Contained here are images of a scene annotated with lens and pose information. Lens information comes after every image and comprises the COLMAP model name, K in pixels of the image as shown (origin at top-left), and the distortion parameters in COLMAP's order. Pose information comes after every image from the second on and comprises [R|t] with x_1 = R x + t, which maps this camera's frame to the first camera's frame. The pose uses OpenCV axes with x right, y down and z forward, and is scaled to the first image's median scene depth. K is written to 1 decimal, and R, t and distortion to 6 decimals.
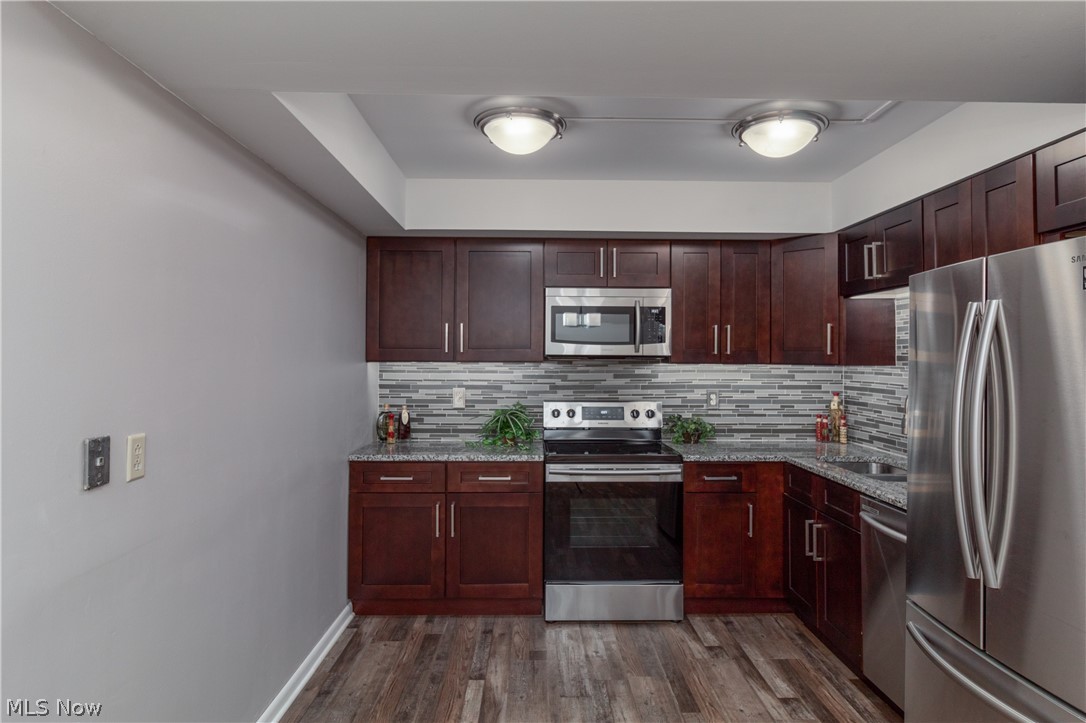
lens RADIAL K [[623.6, 0, 541.3], [0, 623.6, 358.5], [0, 0, 1]] dist [0.000541, 0.000213]
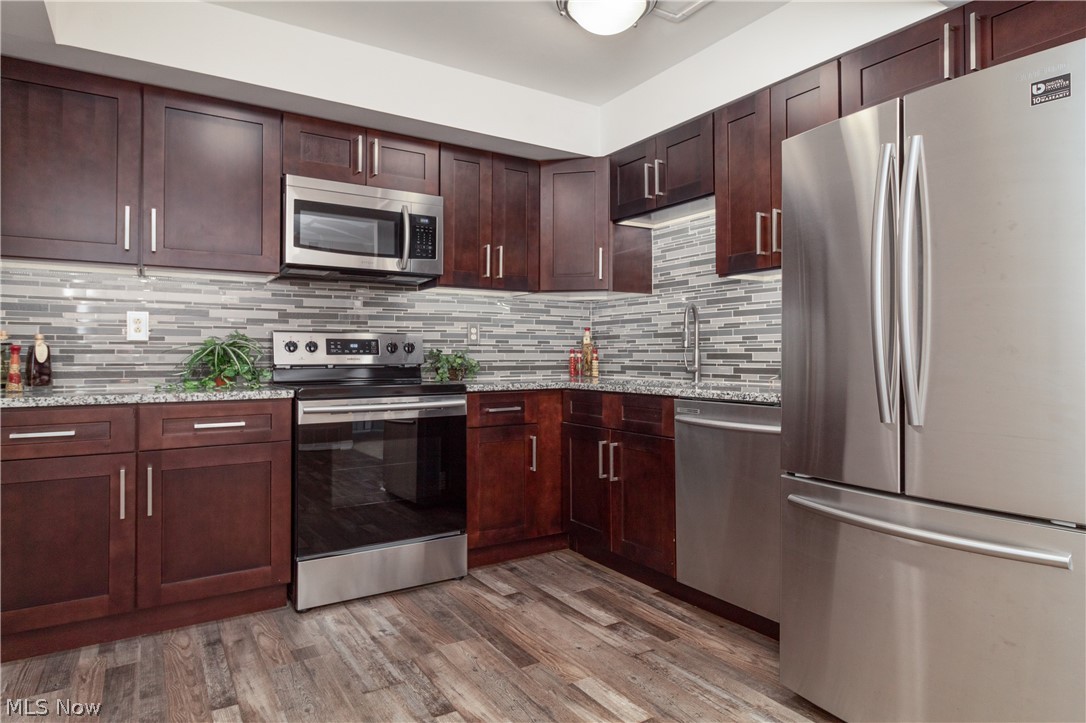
lens RADIAL K [[623.6, 0, 543.0], [0, 623.6, 354.9], [0, 0, 1]] dist [0.000541, 0.000213]
pose [[0.852015, -0.000577, 0.523518, -0.132673], [0.000046, 0.999999, 0.001029, 0.112401], [-0.523518, -0.000853, 0.852014, 0.207658]]
